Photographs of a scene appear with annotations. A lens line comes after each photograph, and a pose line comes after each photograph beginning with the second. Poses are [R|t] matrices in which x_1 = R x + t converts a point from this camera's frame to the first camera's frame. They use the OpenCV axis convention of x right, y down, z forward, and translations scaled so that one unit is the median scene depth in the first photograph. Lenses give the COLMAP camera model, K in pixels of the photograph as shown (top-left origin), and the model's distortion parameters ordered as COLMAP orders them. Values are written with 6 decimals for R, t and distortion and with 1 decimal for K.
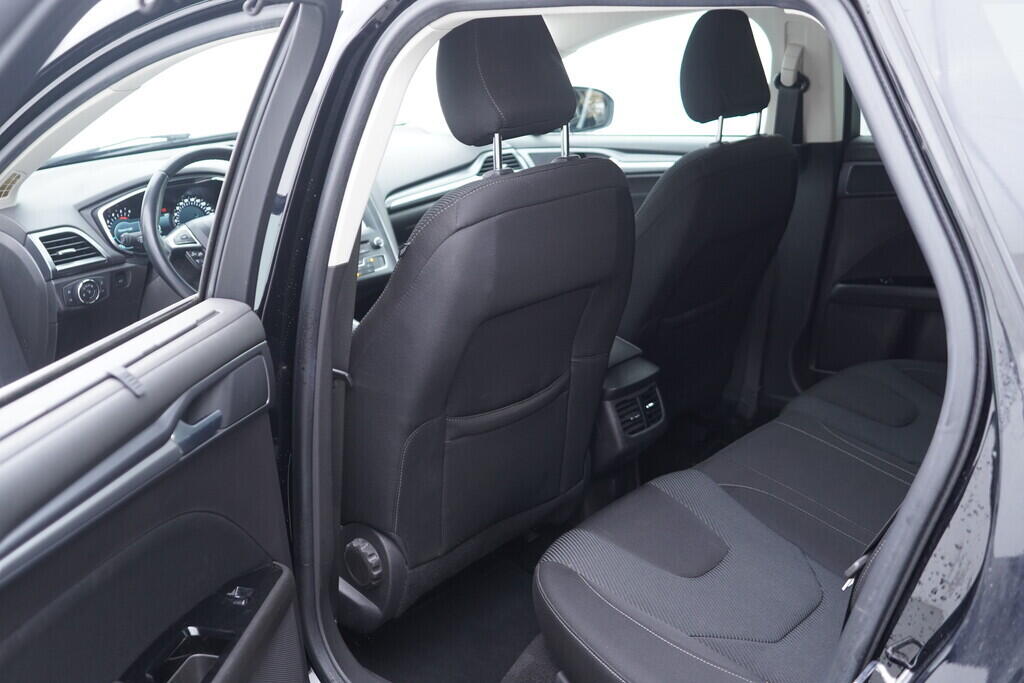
lens RADIAL K [[1059.8, 0, 511.4], [0, 1059.8, 330.2], [0, 0, 1]] dist [0.004232, 0.015552]
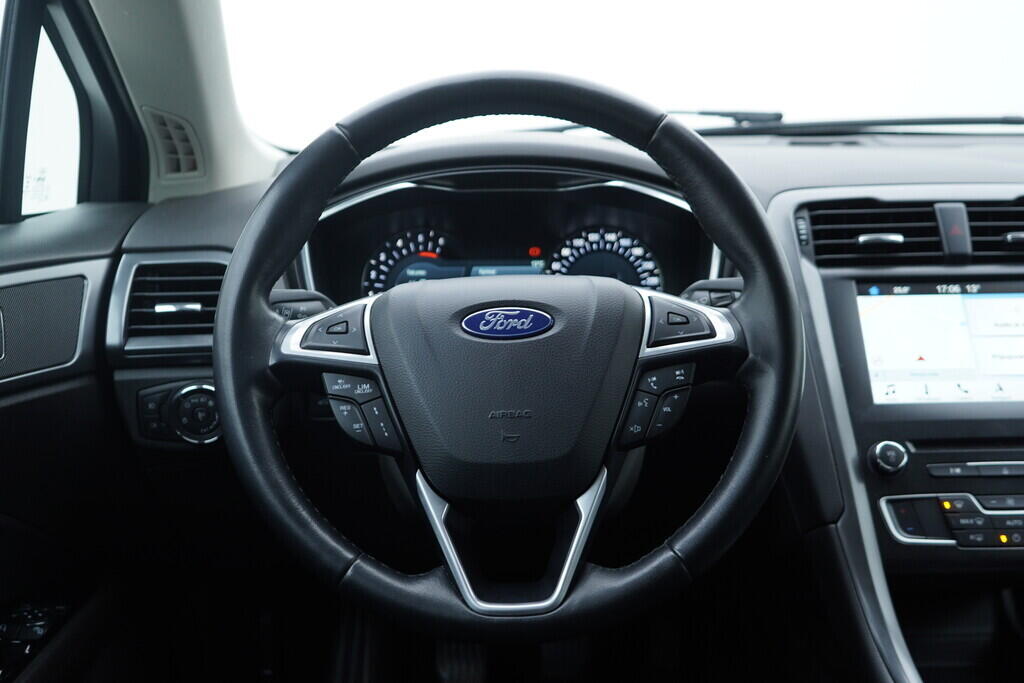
lens RADIAL K [[1059.8, 0, 511.4], [0, 1059.8, 330.2], [0, 0, 1]] dist [0.004232, 0.015552]
pose [[0.679682, 0.192188, -0.707881, -0.035308], [-0.226803, 0.972837, 0.046355, -0.103392], [0.697562, 0.129043, 0.704809, 0.726287]]
